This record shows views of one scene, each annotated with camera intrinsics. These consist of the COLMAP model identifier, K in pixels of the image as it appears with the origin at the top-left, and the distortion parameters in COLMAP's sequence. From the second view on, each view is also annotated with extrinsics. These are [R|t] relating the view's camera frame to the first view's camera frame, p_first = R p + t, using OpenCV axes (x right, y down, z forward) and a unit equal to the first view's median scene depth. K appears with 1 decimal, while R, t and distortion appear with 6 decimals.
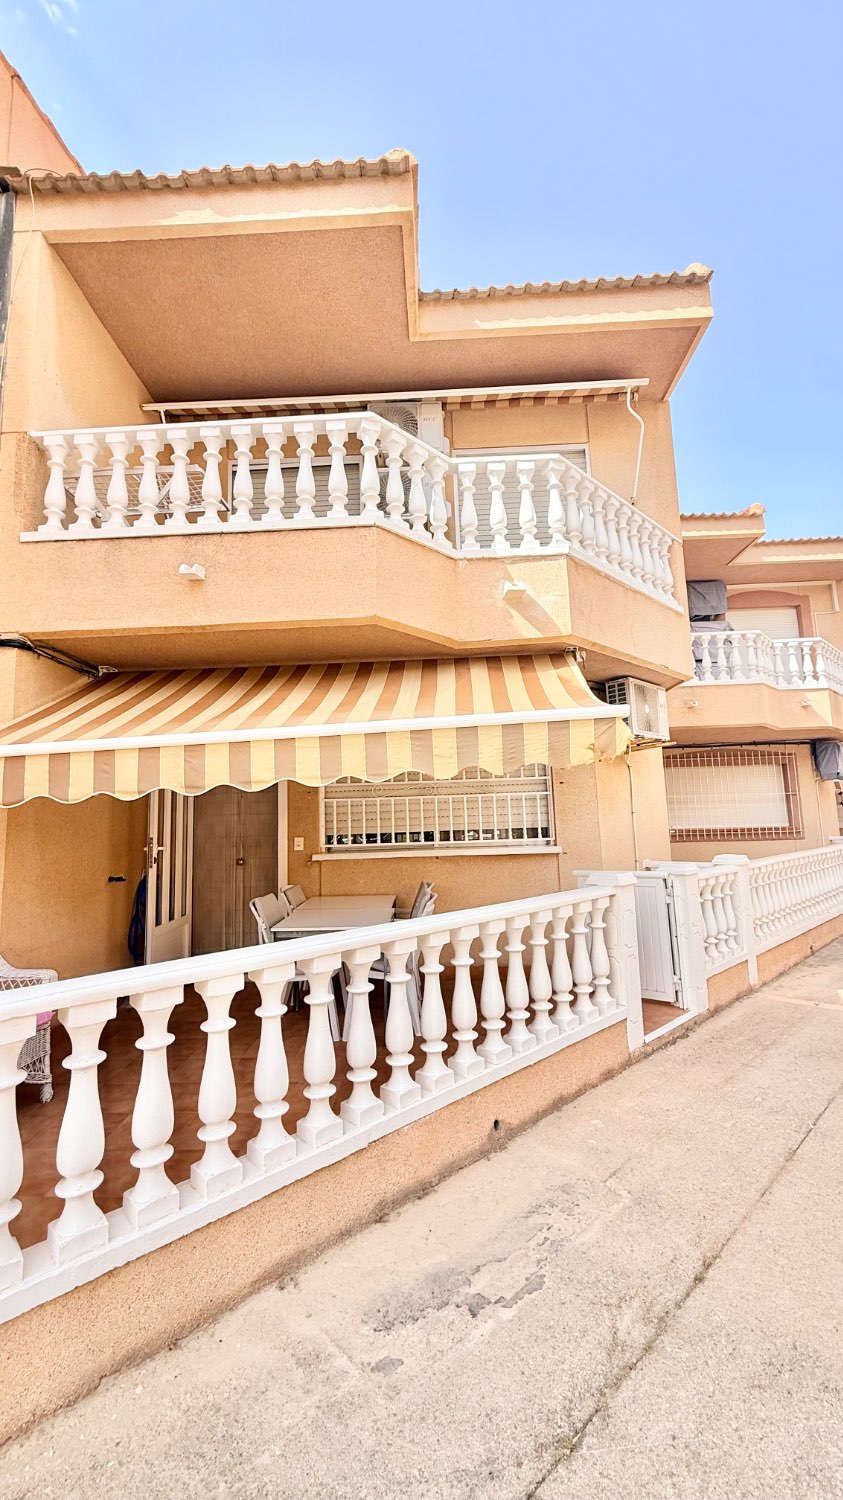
lens RADIAL K [[601.7, 0, 421.2], [0, 601.7, 750.5], [0, 0, 1]] dist [-0.000913, 0.000165]
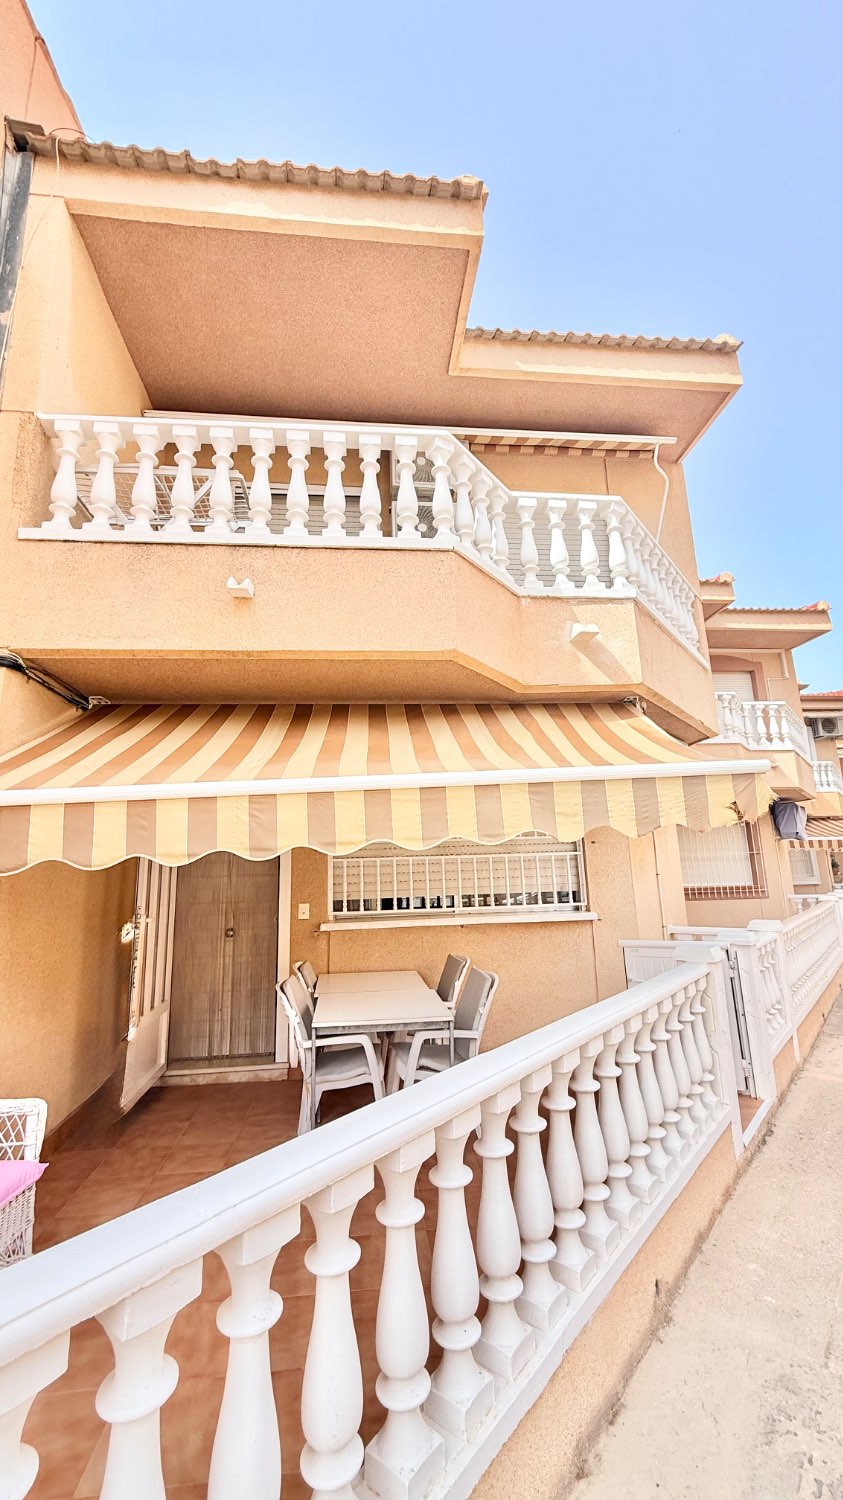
lens RADIAL K [[601.7, 0, 420.6], [0, 601.7, 749.0], [0, 0, 1]] dist [-0.000913, 0.000165]
pose [[0.990713, 0.029170, 0.132803, -0.200498], [-0.017149, 0.995723, -0.090782, -0.001012], [-0.134884, 0.087662, 0.986976, 0.134444]]
